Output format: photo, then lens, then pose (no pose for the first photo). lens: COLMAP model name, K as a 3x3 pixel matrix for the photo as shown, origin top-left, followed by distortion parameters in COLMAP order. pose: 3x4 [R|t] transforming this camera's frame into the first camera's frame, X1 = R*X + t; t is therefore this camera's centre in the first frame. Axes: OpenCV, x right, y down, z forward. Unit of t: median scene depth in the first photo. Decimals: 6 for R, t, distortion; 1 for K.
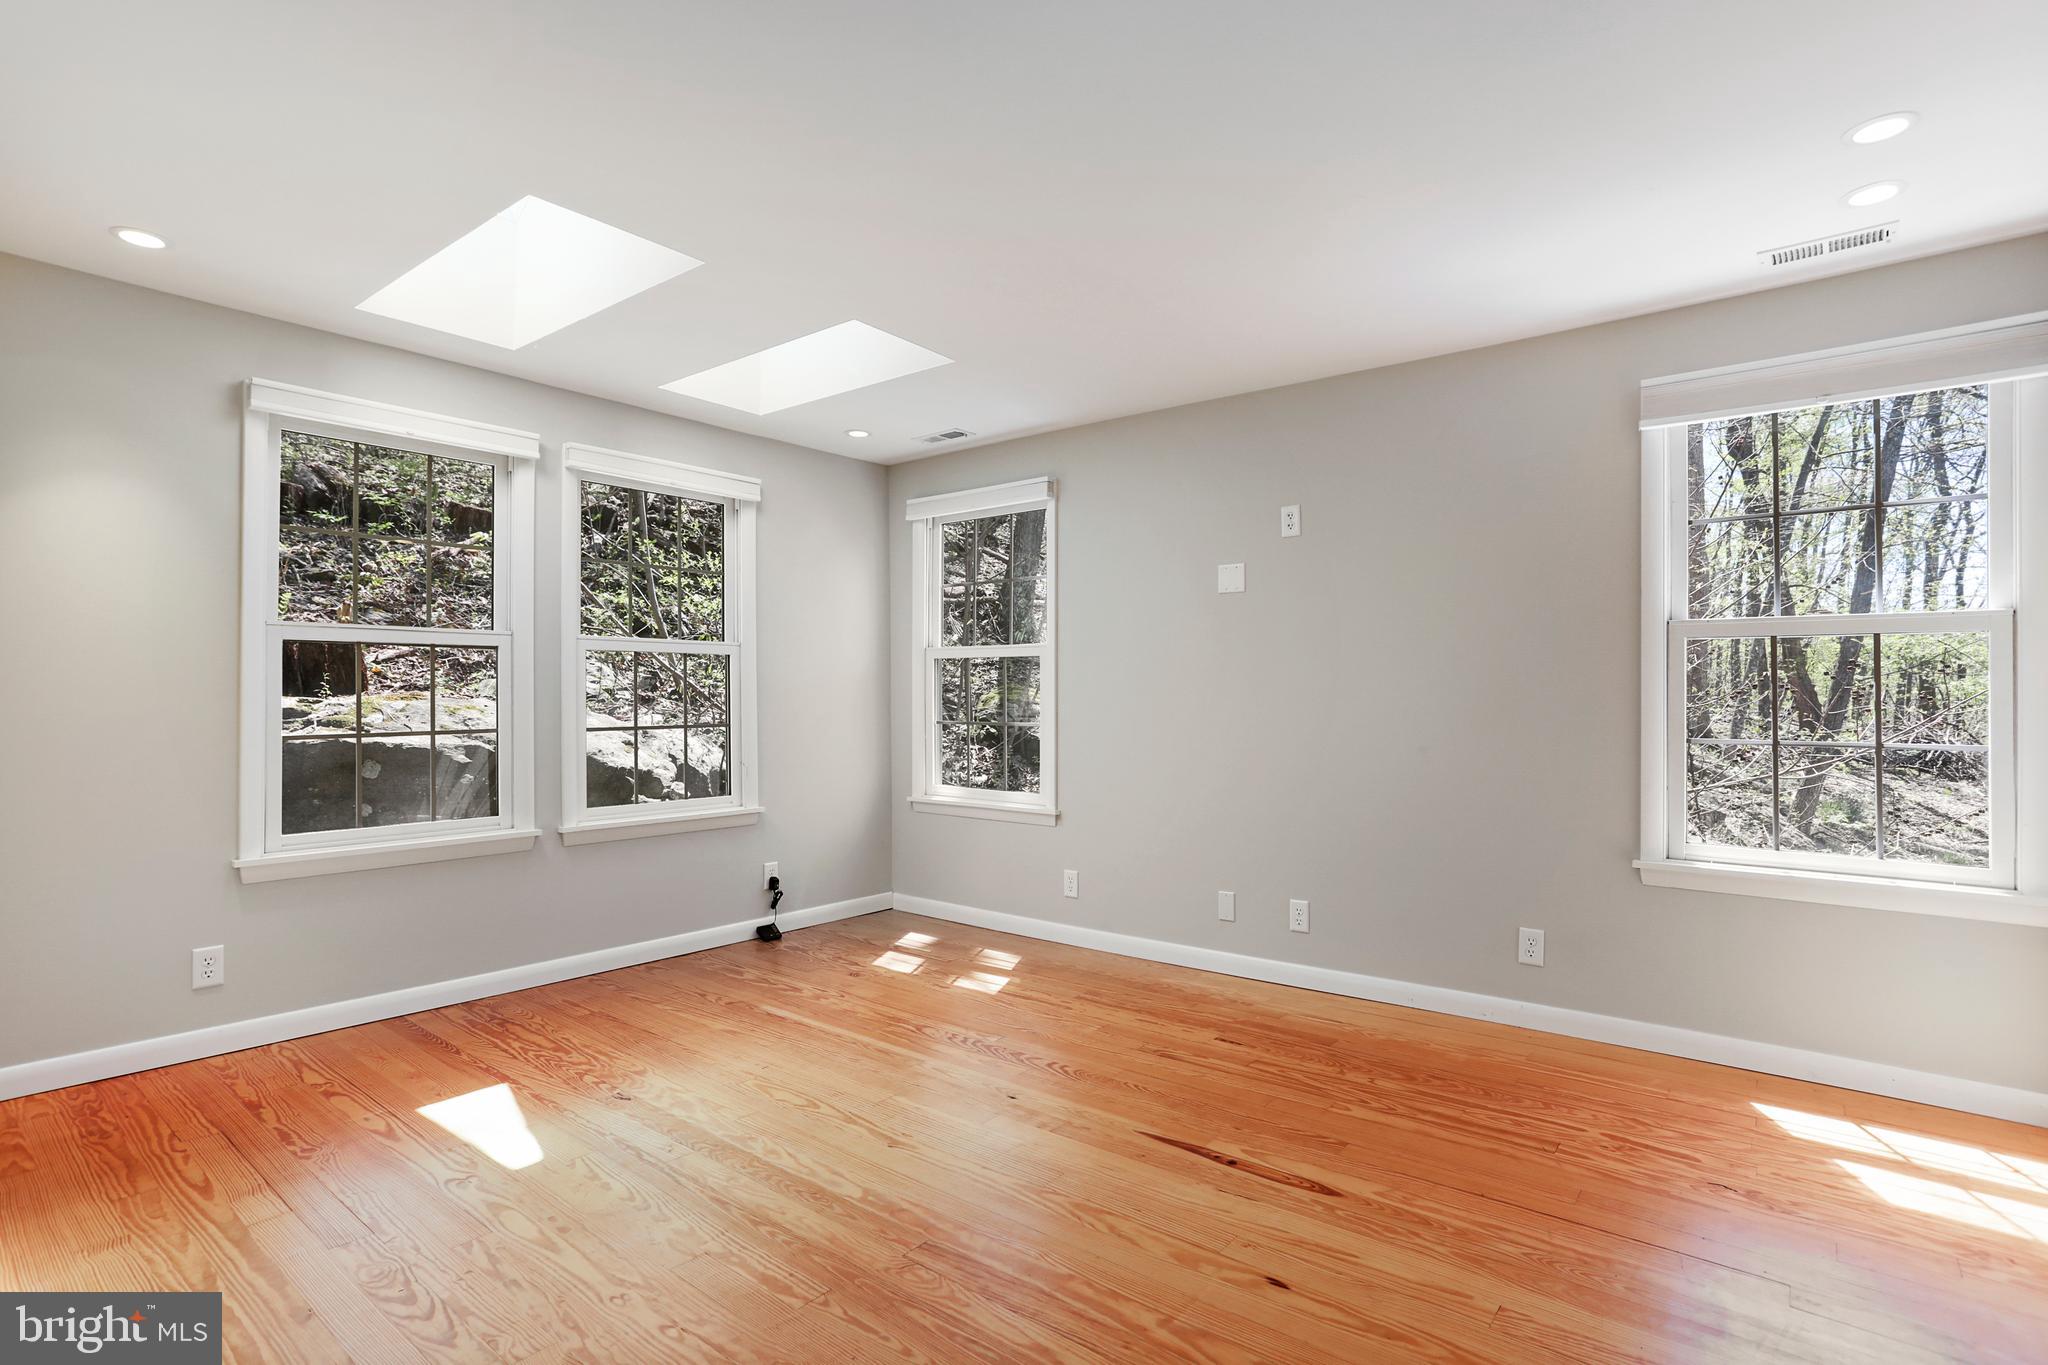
lens RADIAL K [[1002.2, 0, 1030.1], [0, 1002.2, 688.0], [0, 0, 1]] dist [-0.000686, 0.013481]
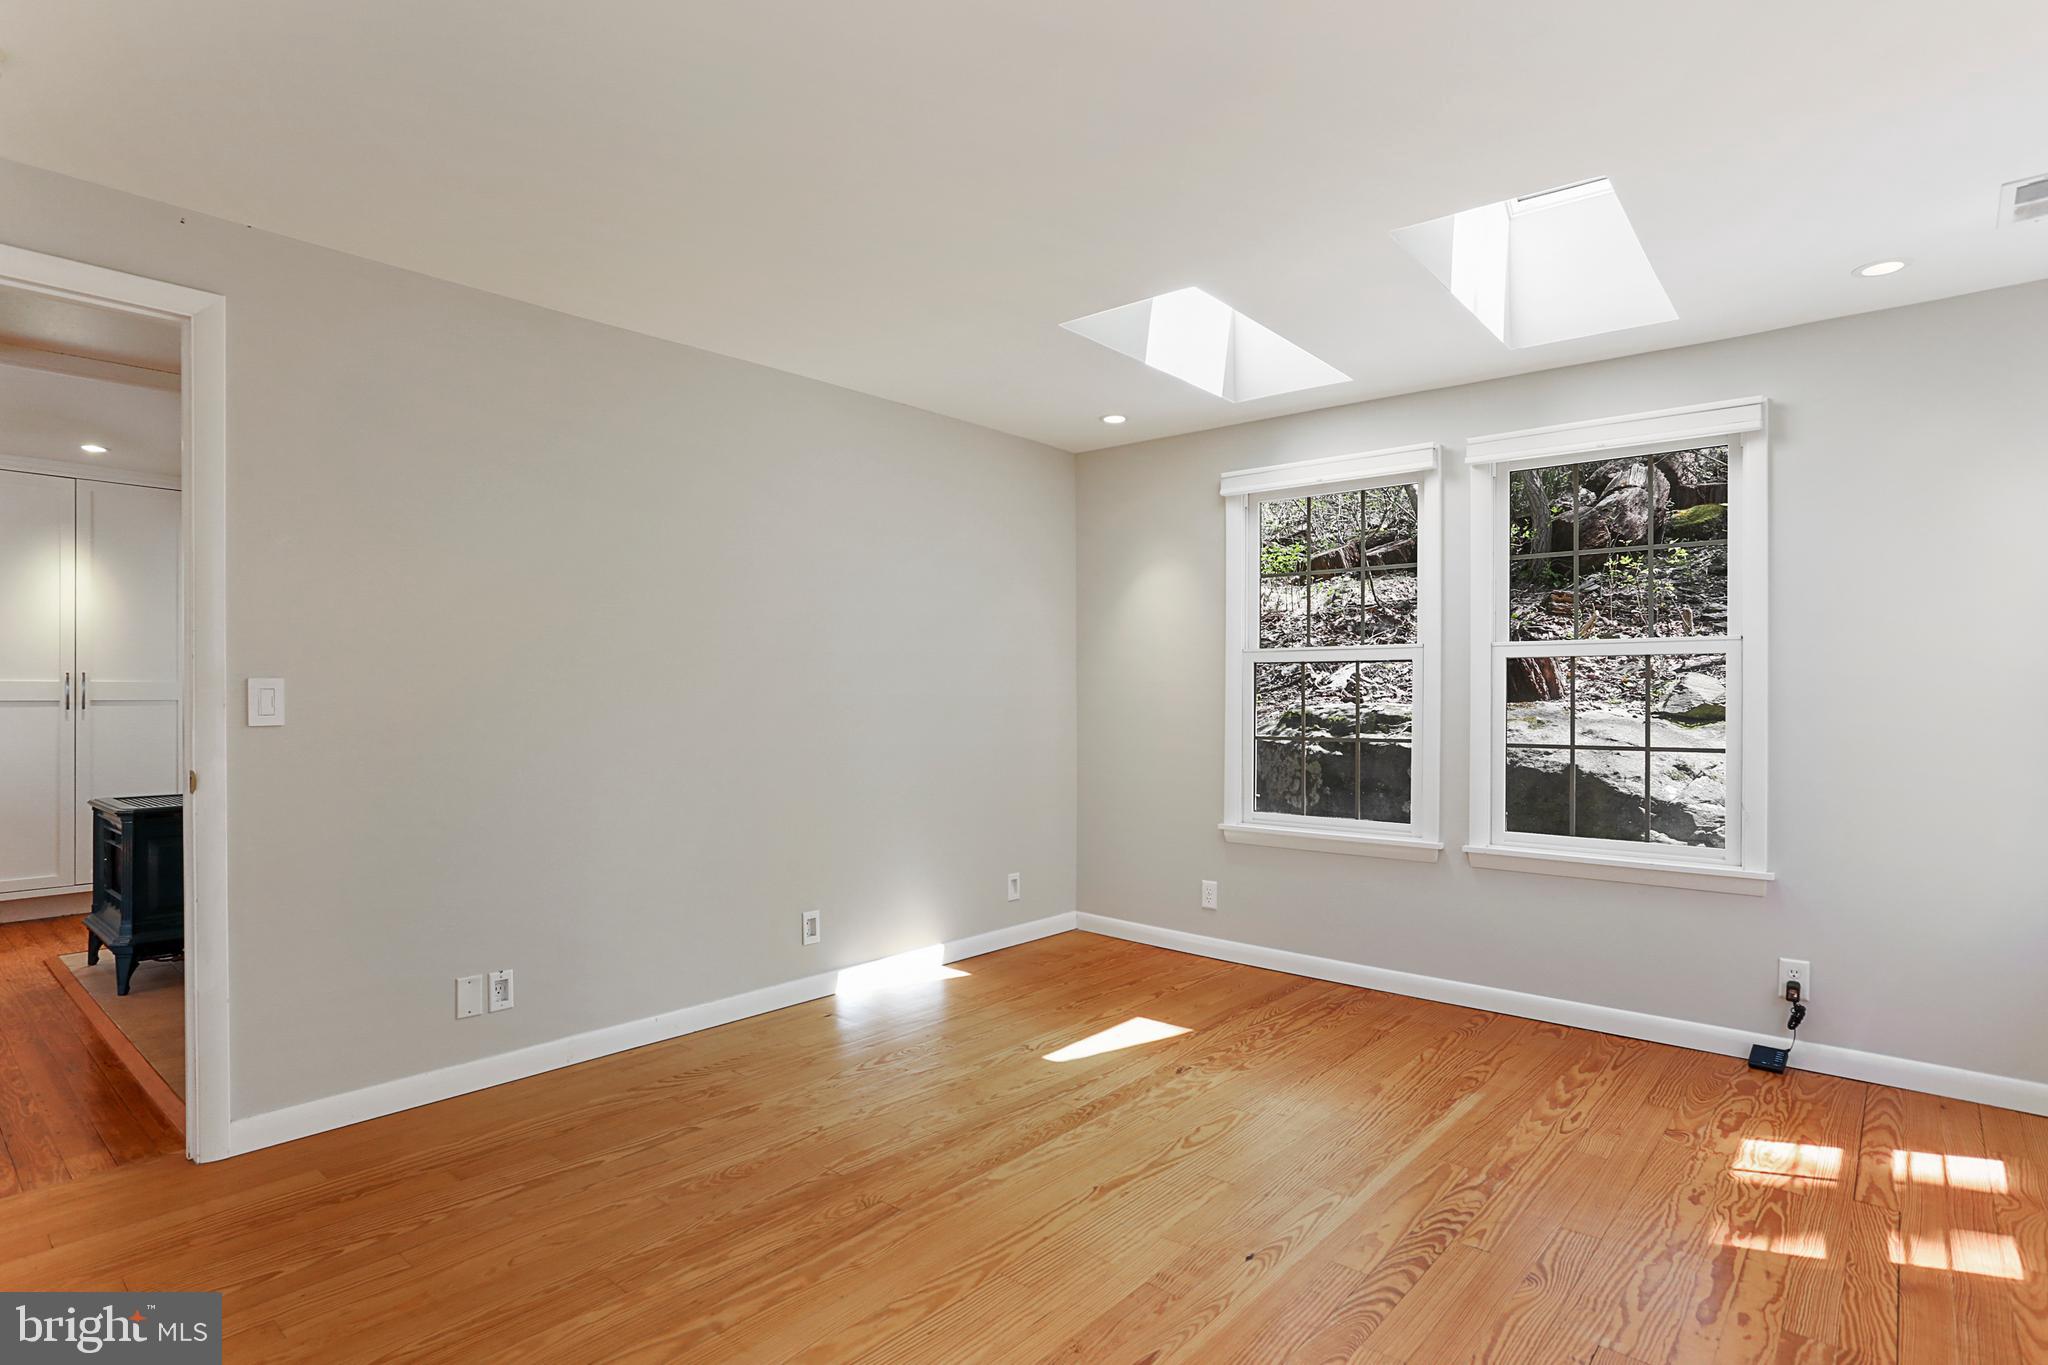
lens RADIAL K [[1052.8, 0, 1031.2], [0, 1052.8, 708.3], [0, 0, 1]] dist [-0.083738, 0.052616]
pose [[-0.034884, 0.004556, -0.999381, 0.597102], [0.002073, 0.999988, 0.004487, 0.003292], [0.999389, -0.001915, -0.034893, 0.702830]]
